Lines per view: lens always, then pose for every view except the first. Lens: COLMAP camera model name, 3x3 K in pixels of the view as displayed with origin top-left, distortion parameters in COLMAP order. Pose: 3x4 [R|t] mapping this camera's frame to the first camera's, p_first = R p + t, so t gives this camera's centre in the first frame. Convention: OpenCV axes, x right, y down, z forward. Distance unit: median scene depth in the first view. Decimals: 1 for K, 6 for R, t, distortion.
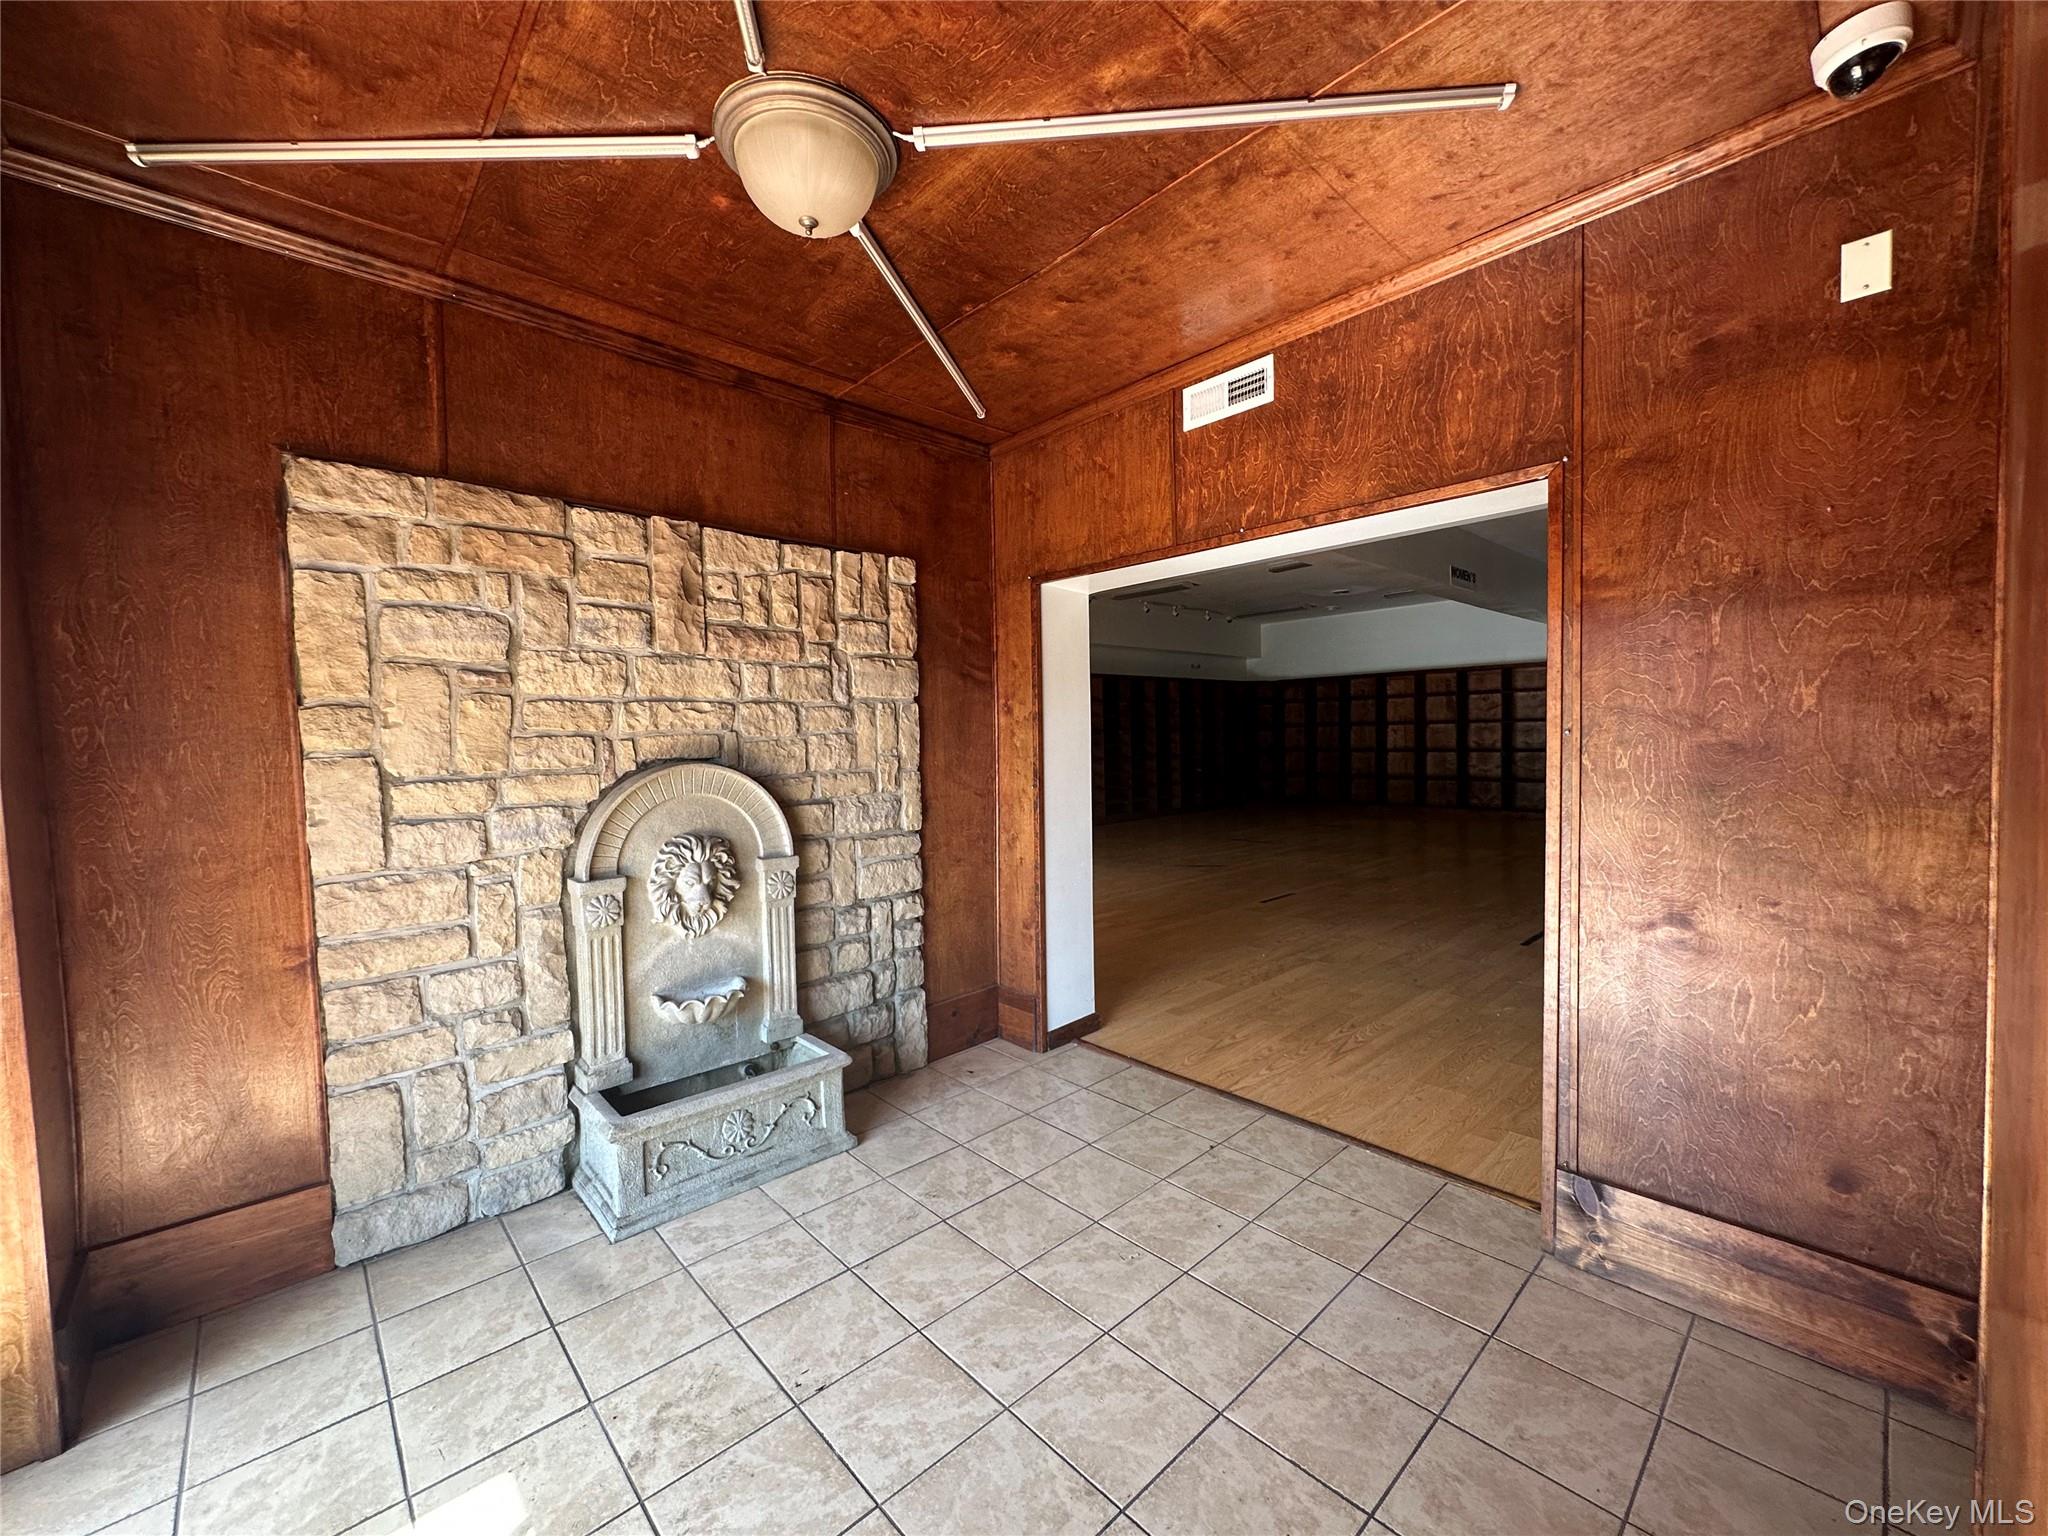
lens RADIAL K [[817.3, 0, 1025.1], [0, 817.3, 765.5], [0, 0, 1]] dist [-0.002628, 0.000709]
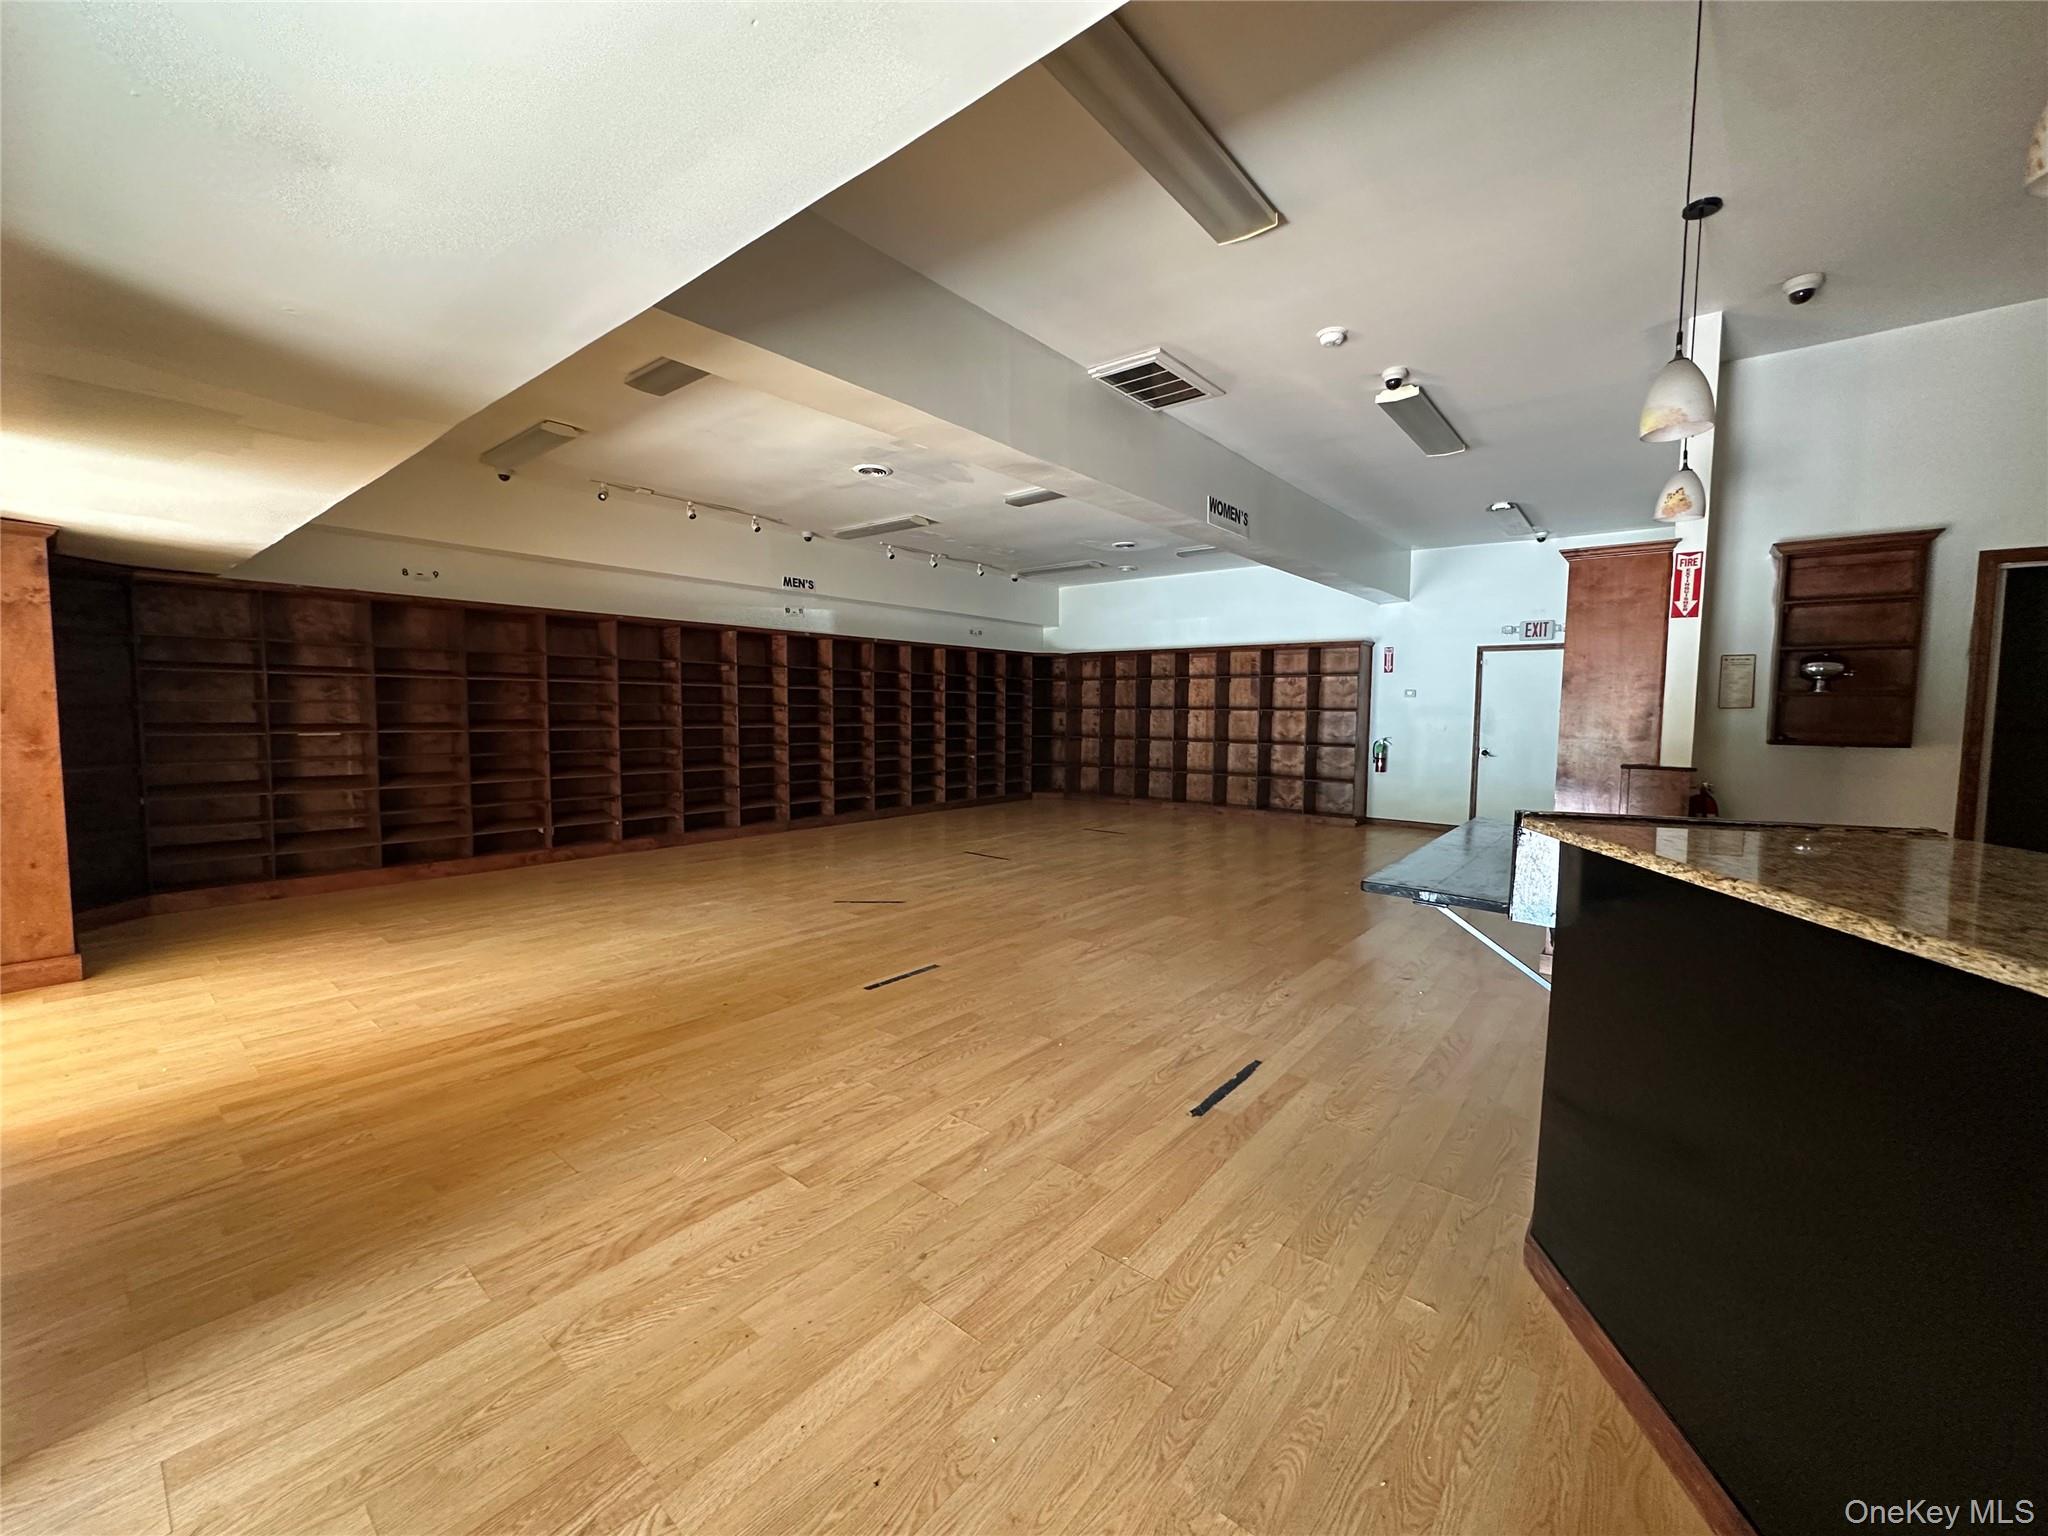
lens RADIAL K [[817.3, 0, 1022.1], [0, 817.3, 766.2], [0, 0, 1]] dist [-0.002628, 0.000709]
pose [[0.990007, 0.020786, 0.139480, 0.574885], [-0.025607, 0.999132, 0.032857, -0.054137], [-0.138676, -0.036100, 0.989680, 0.652503]]
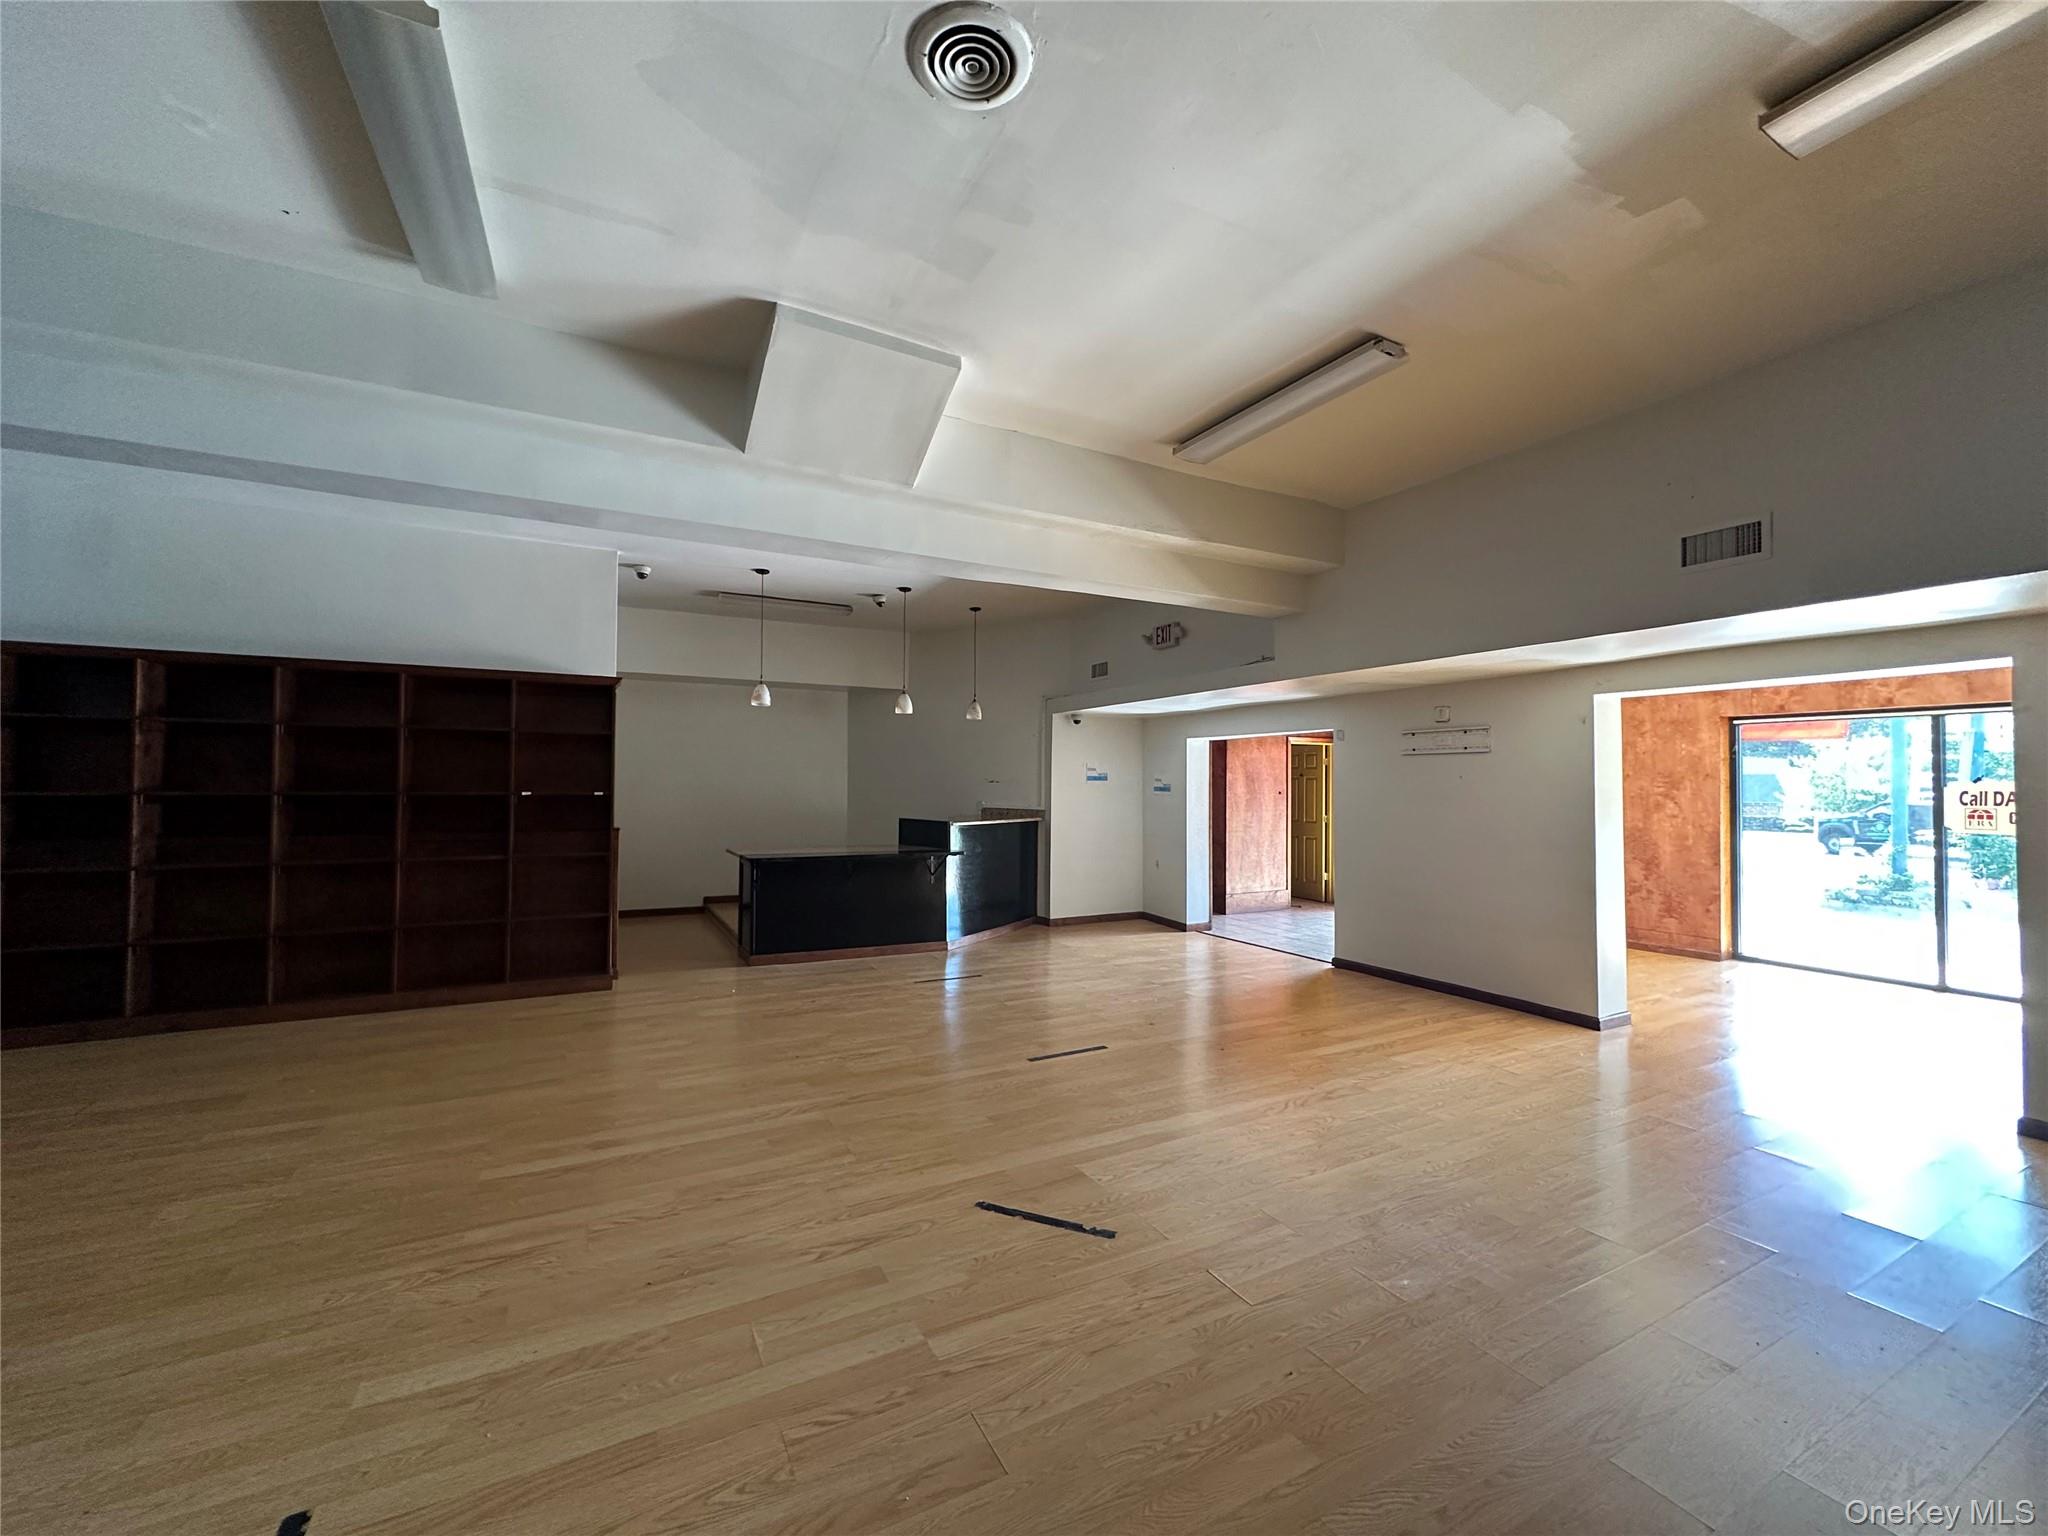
lens RADIAL K [[817.3, 0, 1023.8], [0, 817.3, 762.7], [0, 0, 1]] dist [-0.002628, 0.000709]
pose [[-0.968946, 0.021418, 0.246341, 0.316589], [0.022737, 0.999738, 0.002510, -0.161391], [-0.246223, 0.008033, -0.969180, 3.129127]]
